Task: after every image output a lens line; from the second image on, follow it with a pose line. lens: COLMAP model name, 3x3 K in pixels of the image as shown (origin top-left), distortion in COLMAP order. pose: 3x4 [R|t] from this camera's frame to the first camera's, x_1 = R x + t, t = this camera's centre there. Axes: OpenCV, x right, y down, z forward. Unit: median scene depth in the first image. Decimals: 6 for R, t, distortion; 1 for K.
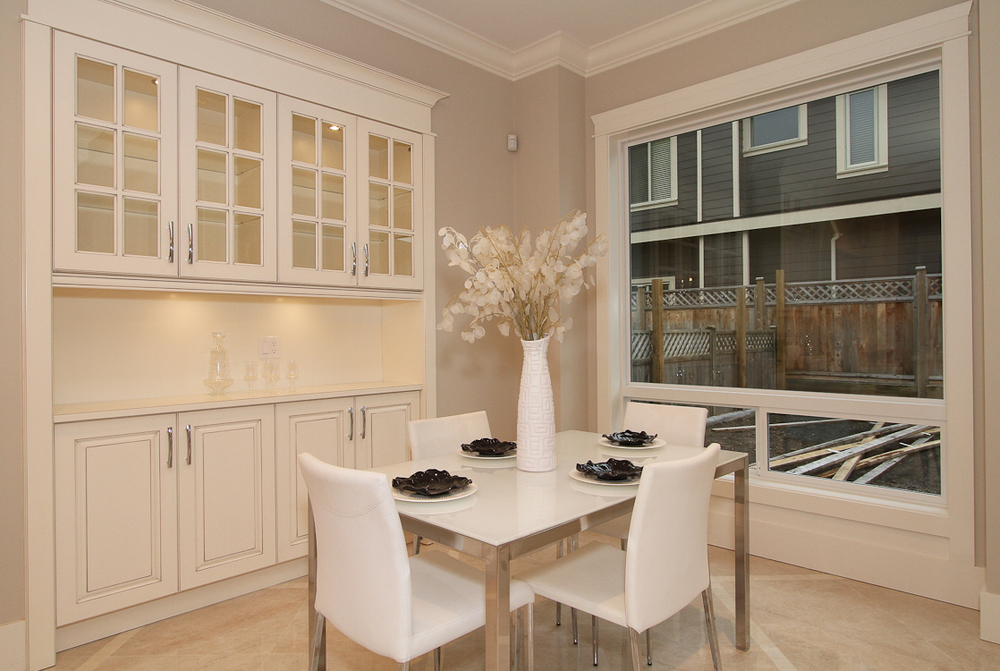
lens RADIAL K [[619.3, 0, 506.4], [0, 619.3, 331.6], [0, 0, 1]] dist [-0.002509, 0.000821]
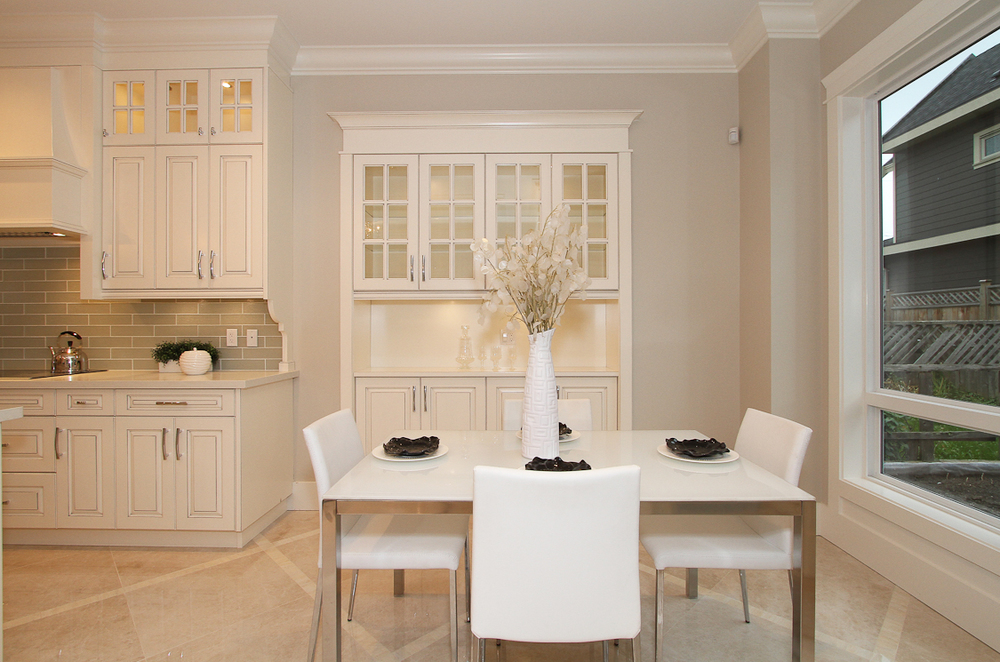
lens RADIAL K [[428.6, 0, 501.7], [0, 428.6, 328.5], [0, 0, 1]] dist [-0.018641, 0.000275]
pose [[0.685524, 0.007487, -0.728011, 0.098664], [-0.001628, 0.999960, 0.008751, -0.000410], [0.728048, -0.004814, 0.685509, 0.102332]]
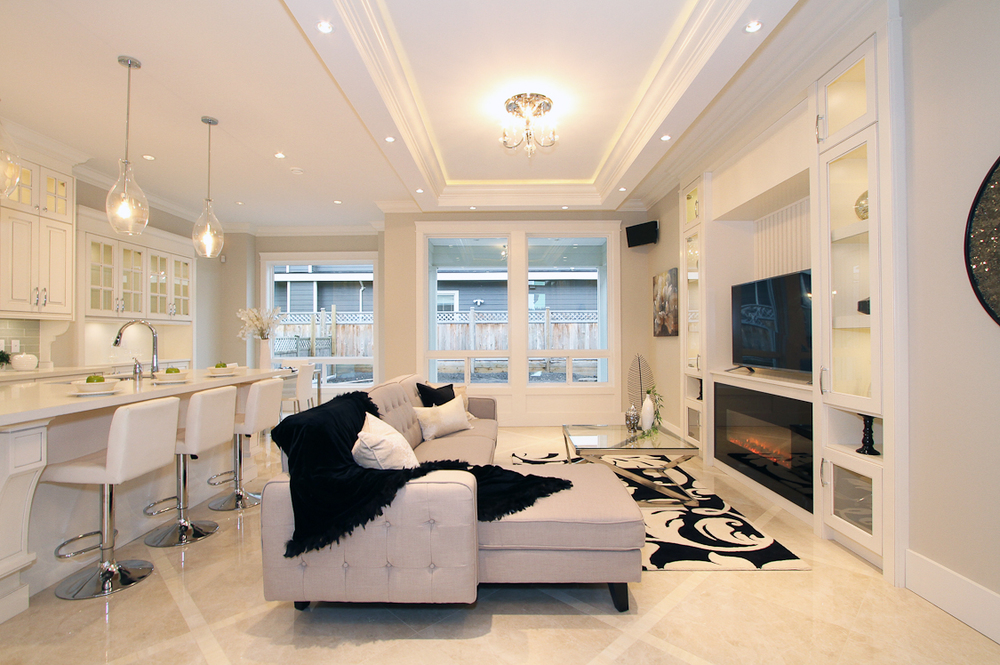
lens RADIAL K [[468.3, 0, 503.6], [0, 468.3, 331.1], [0, 0, 1]] dist [-0.017420, 0.000192]
pose [[0.724386, 0.010956, 0.689308, -0.174115], [-0.000527, 0.999882, -0.015338, 0.000833], [-0.689394, 0.010748, 0.724306, -0.414052]]
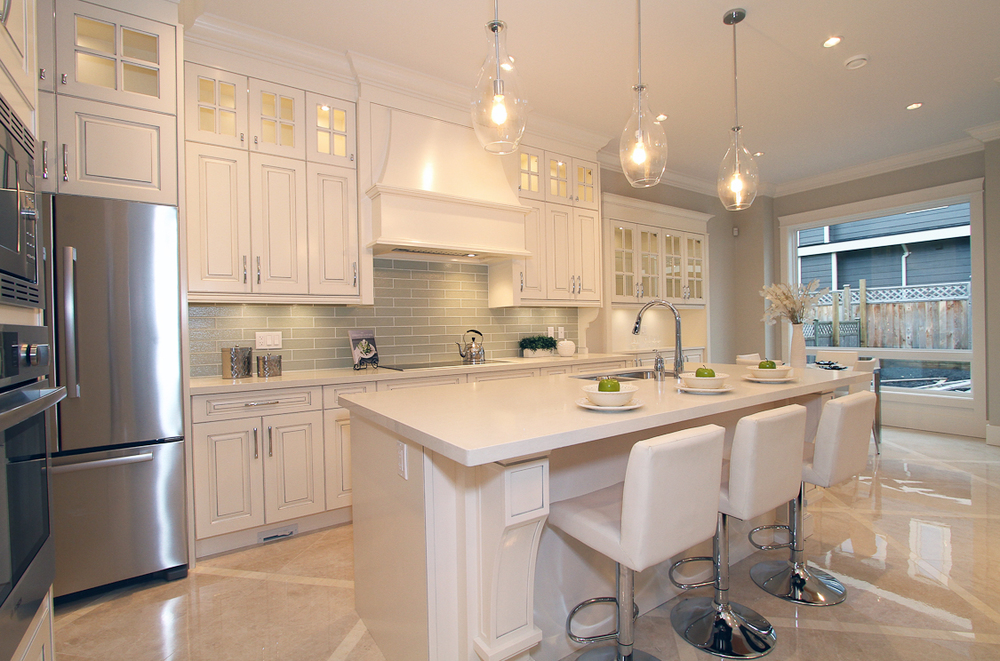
lens RADIAL K [[468.3, 0, 503.6], [0, 468.3, 329.1], [0, 0, 1]] dist [-0.017420, 0.000192]
pose [[0.976291, -0.008628, -0.216292, -0.163527], [0.010410, 0.999921, 0.007104, 0.001049], [0.216214, -0.009188, 0.976303, -0.274721]]
